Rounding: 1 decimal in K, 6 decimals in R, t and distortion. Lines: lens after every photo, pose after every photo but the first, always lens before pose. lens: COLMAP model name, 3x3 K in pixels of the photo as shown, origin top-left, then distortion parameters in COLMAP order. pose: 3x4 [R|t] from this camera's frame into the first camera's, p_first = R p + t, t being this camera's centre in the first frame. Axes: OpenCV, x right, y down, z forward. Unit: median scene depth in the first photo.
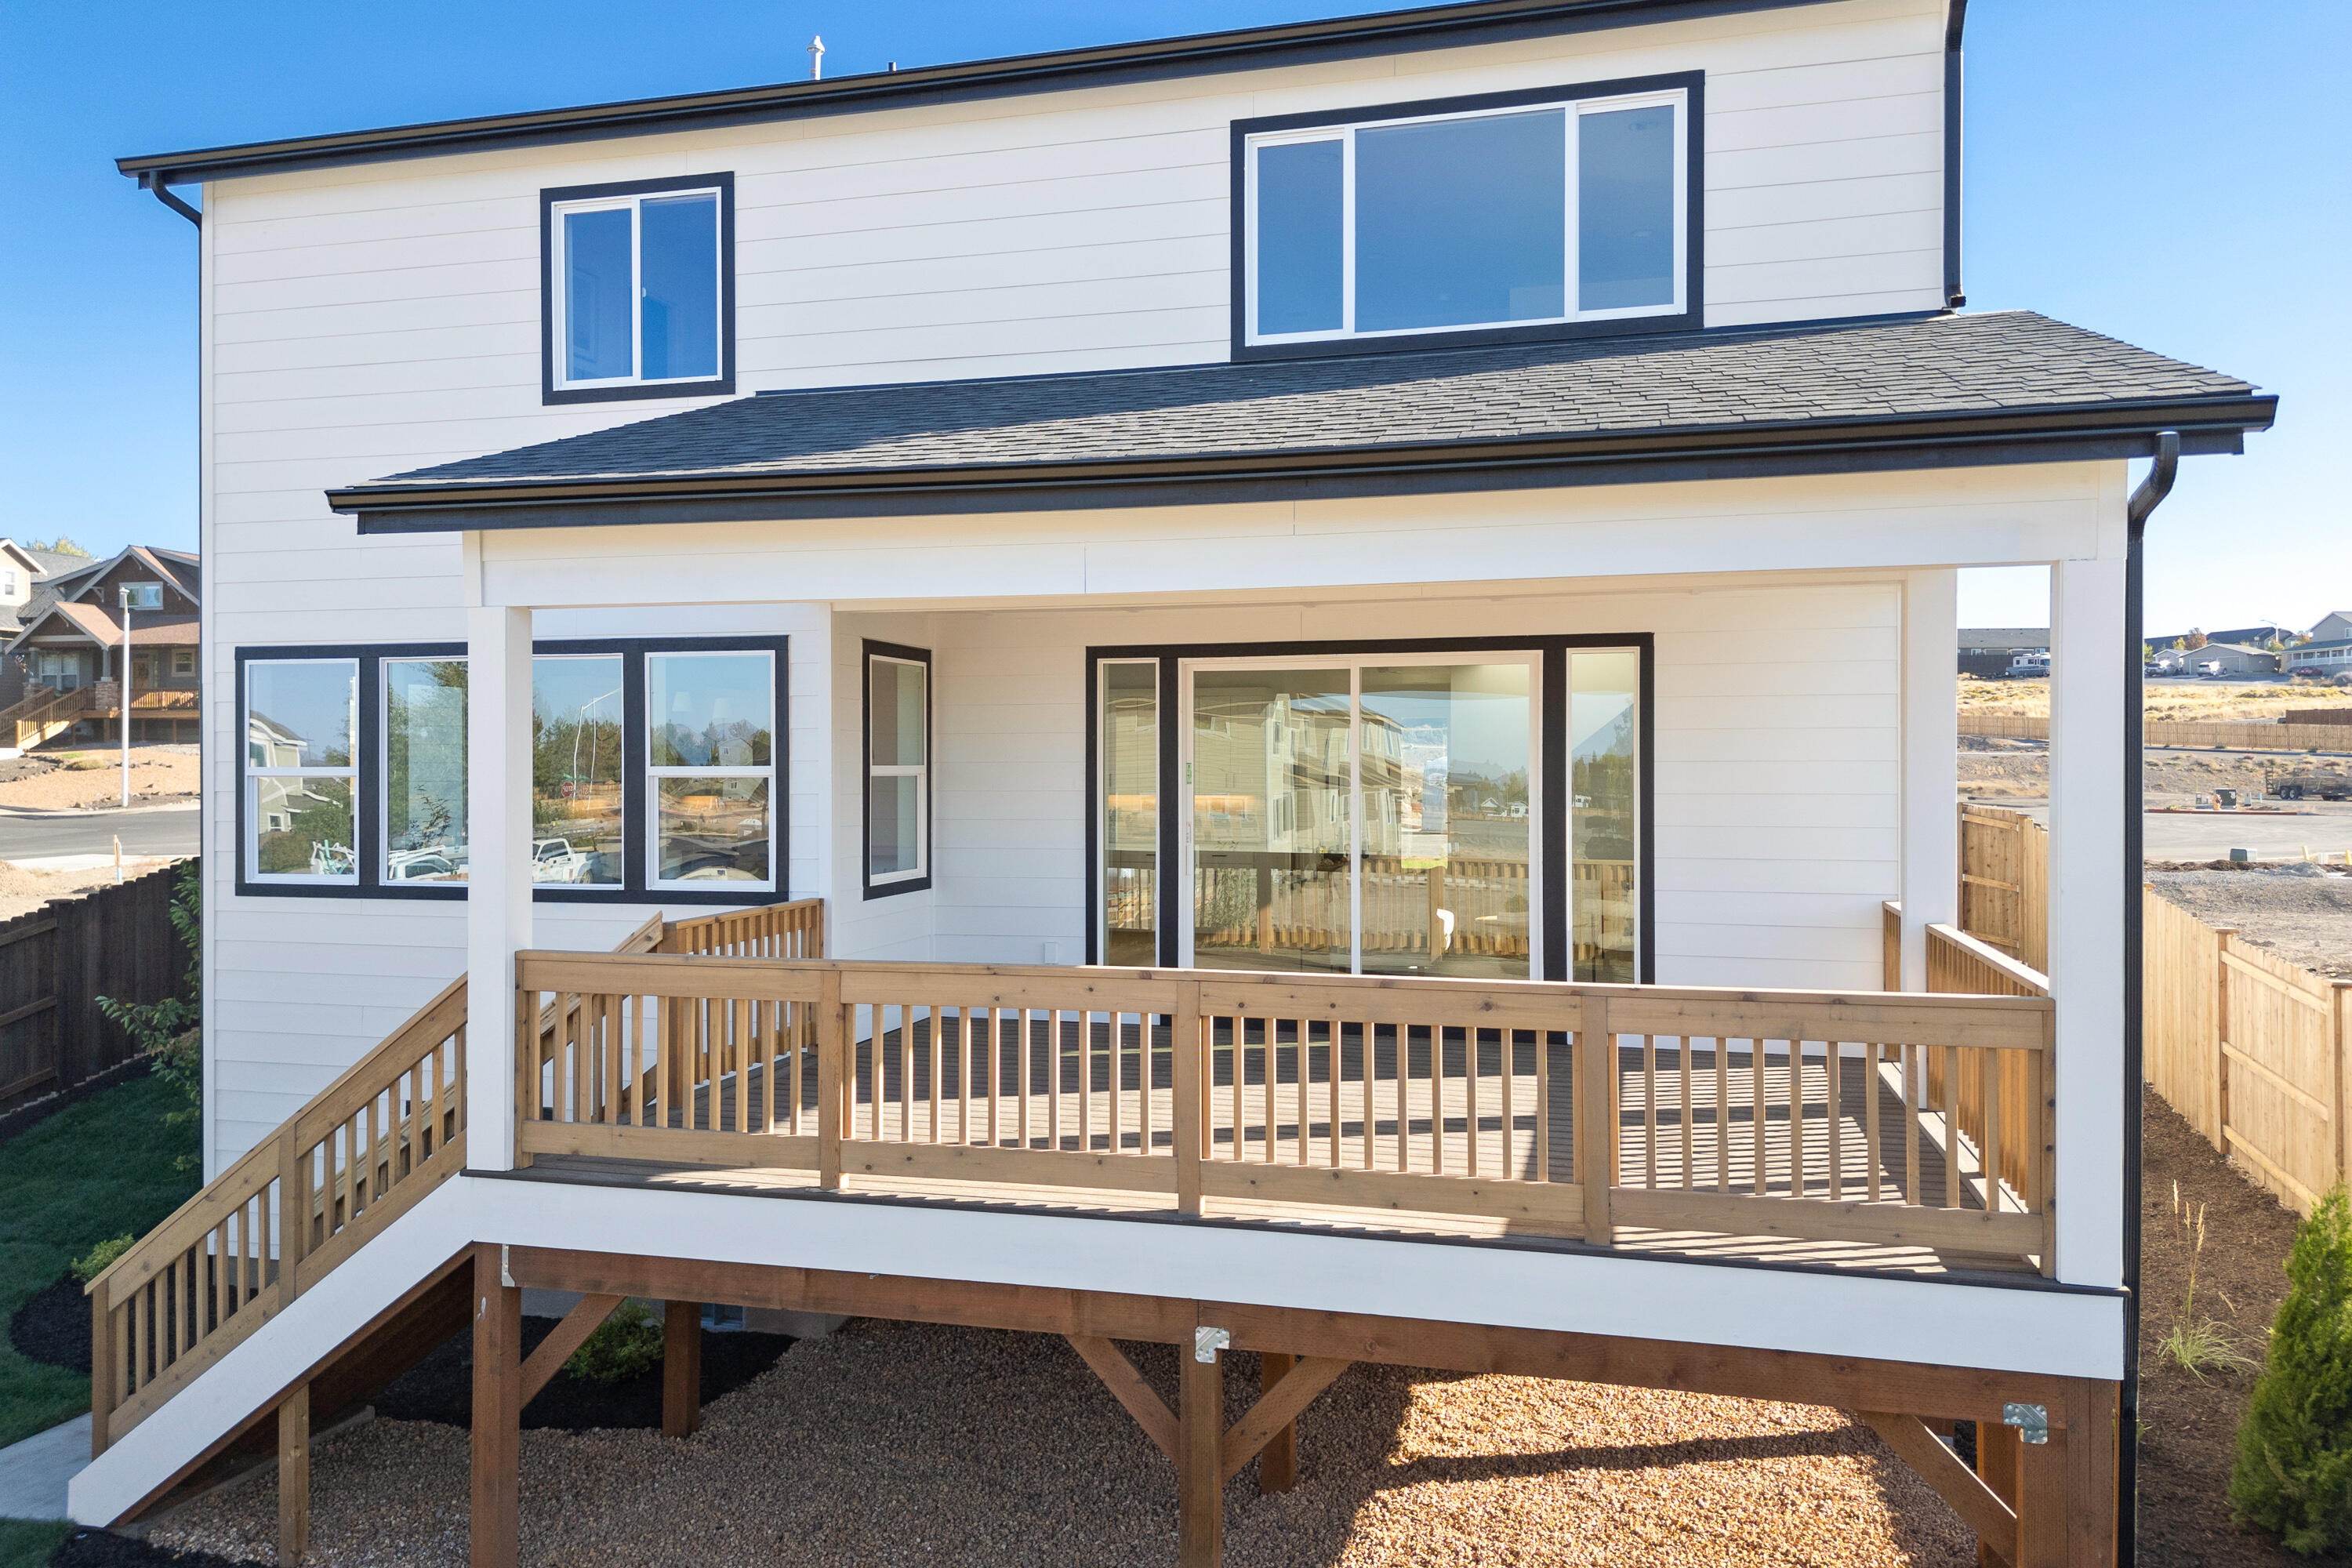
lens RADIAL K [[1881.5, 0, 1166.7], [0, 1881.5, 738.1], [0, 0, 1]] dist [0.071384, -0.069651]
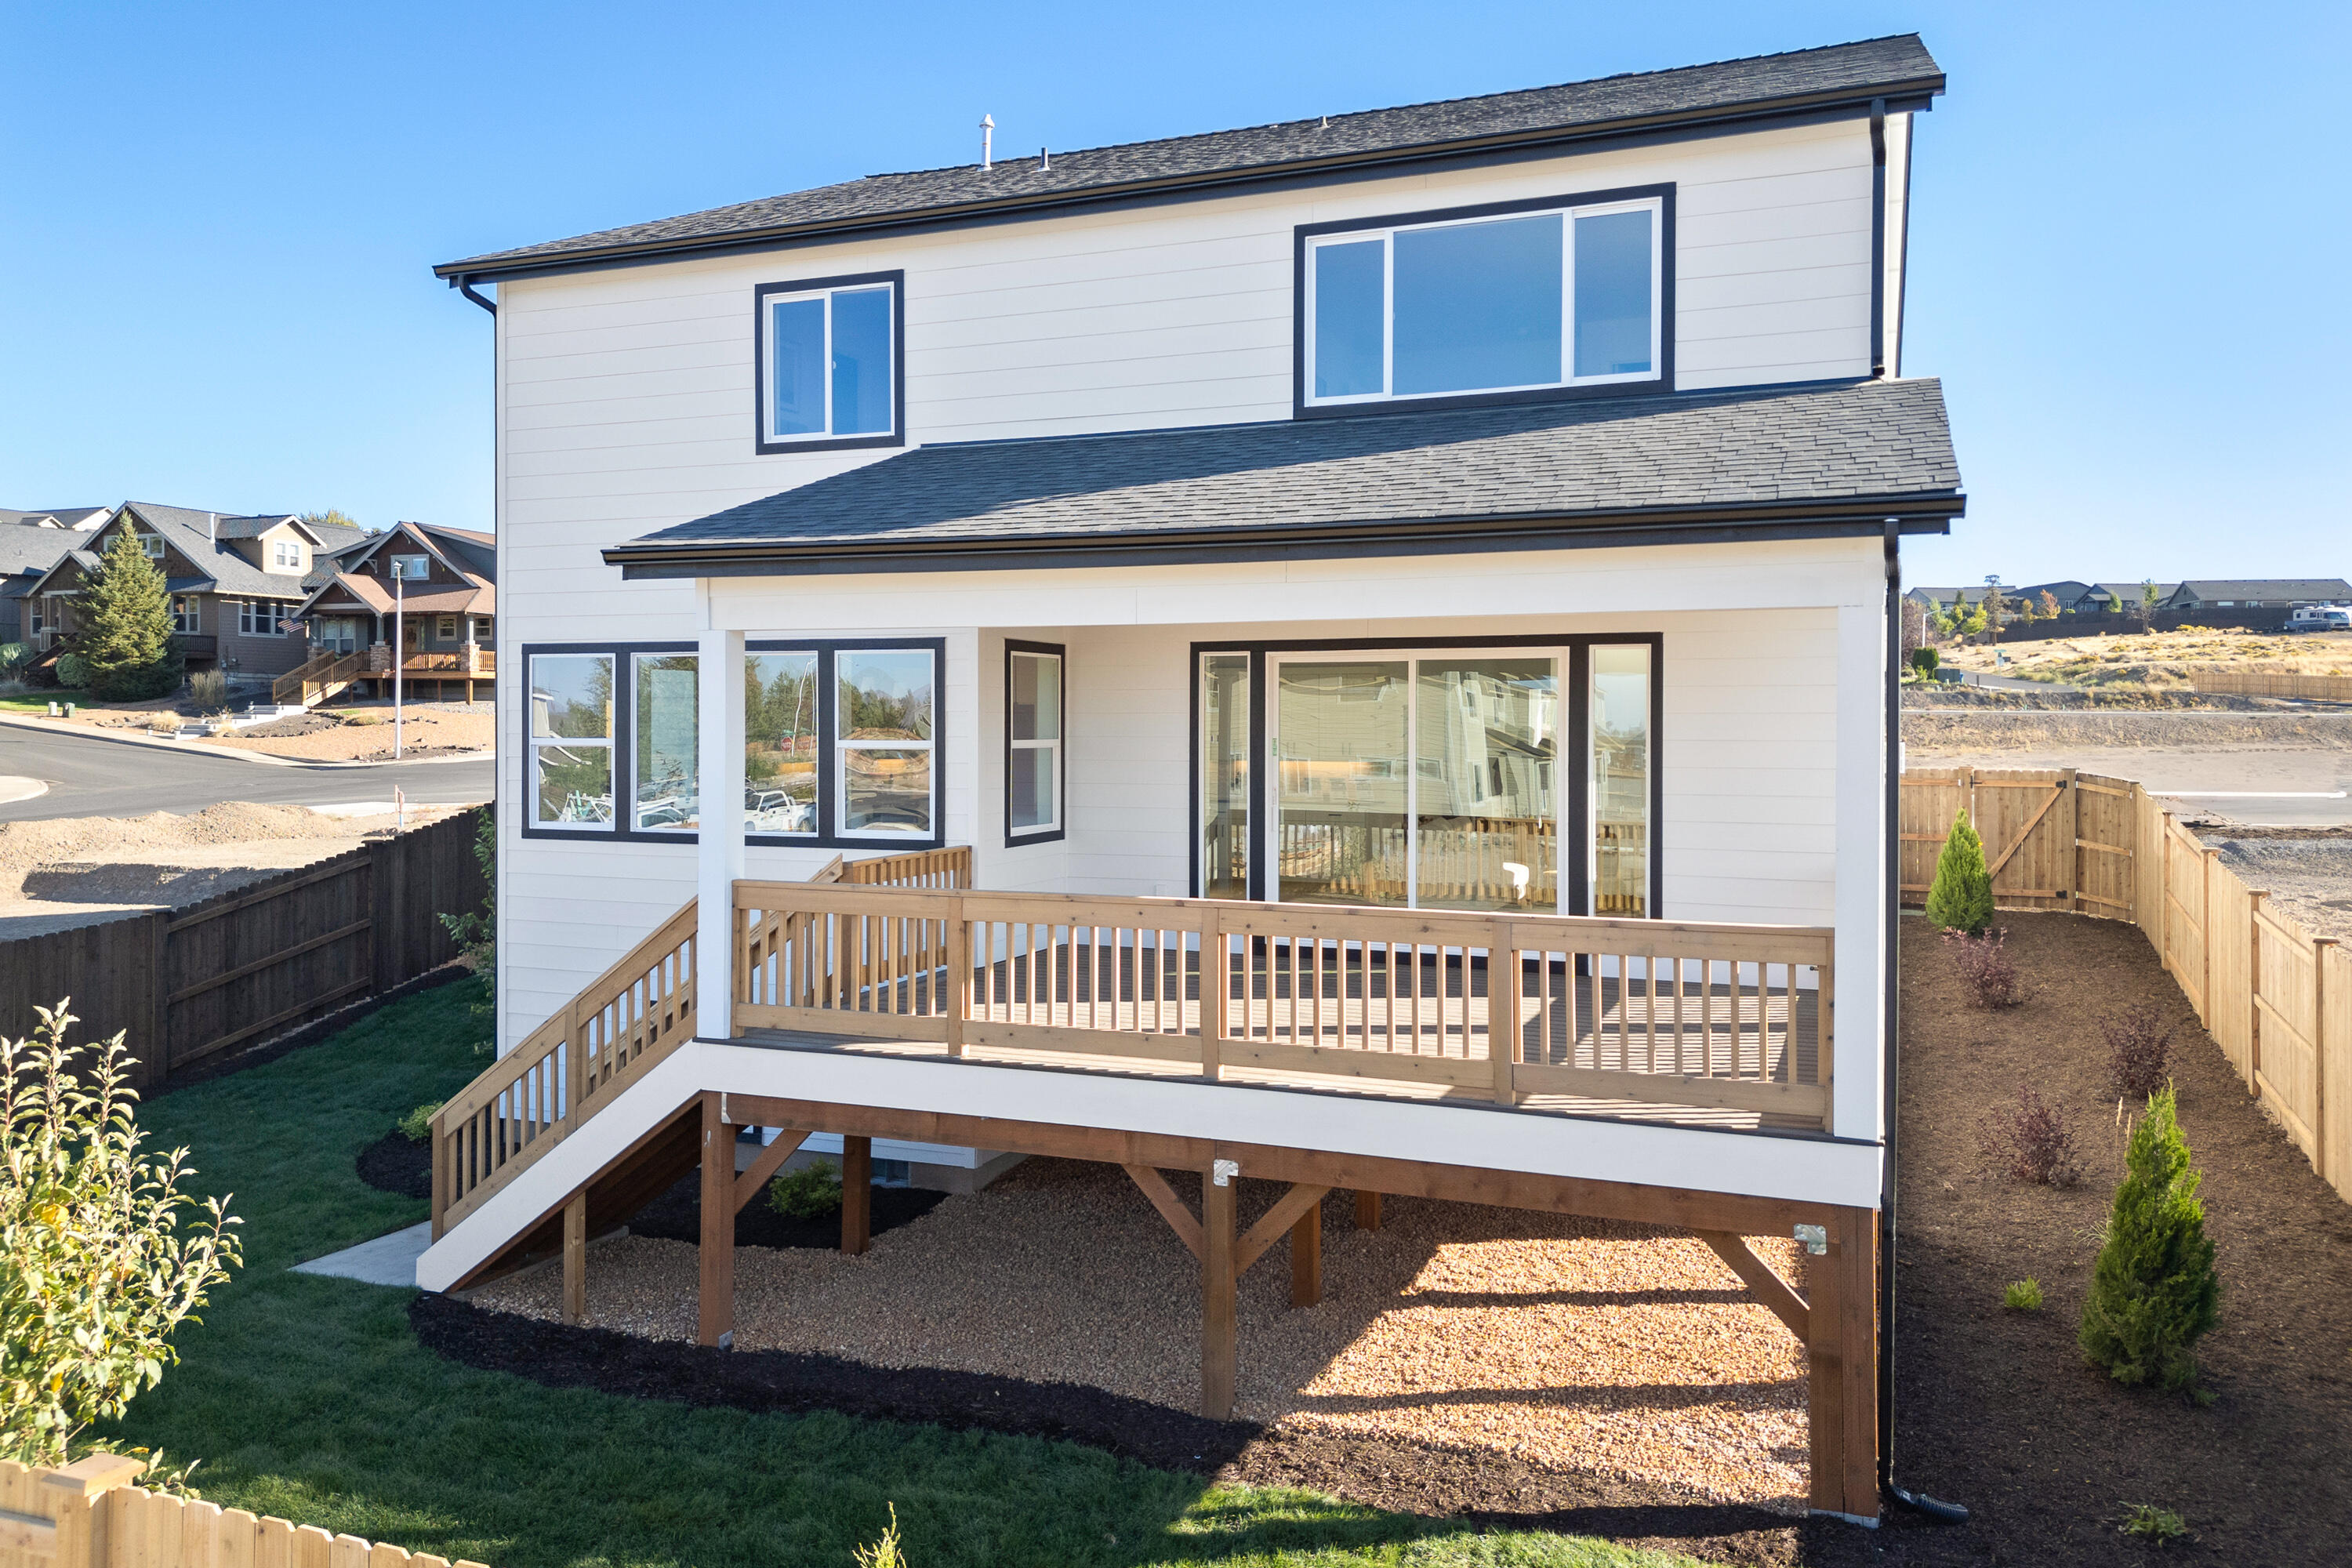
lens RADIAL K [[1755.2, 0, 1181.2], [0, 1755.2, 718.4], [0, 0, 1]] dist [0.110345, -0.149482]
pose [[0.996330, 0.005782, -0.085400, 0.063843], [-0.004991, 0.999943, 0.009475, -0.013202], [0.085450, -0.009014, 0.996302, -0.176338]]
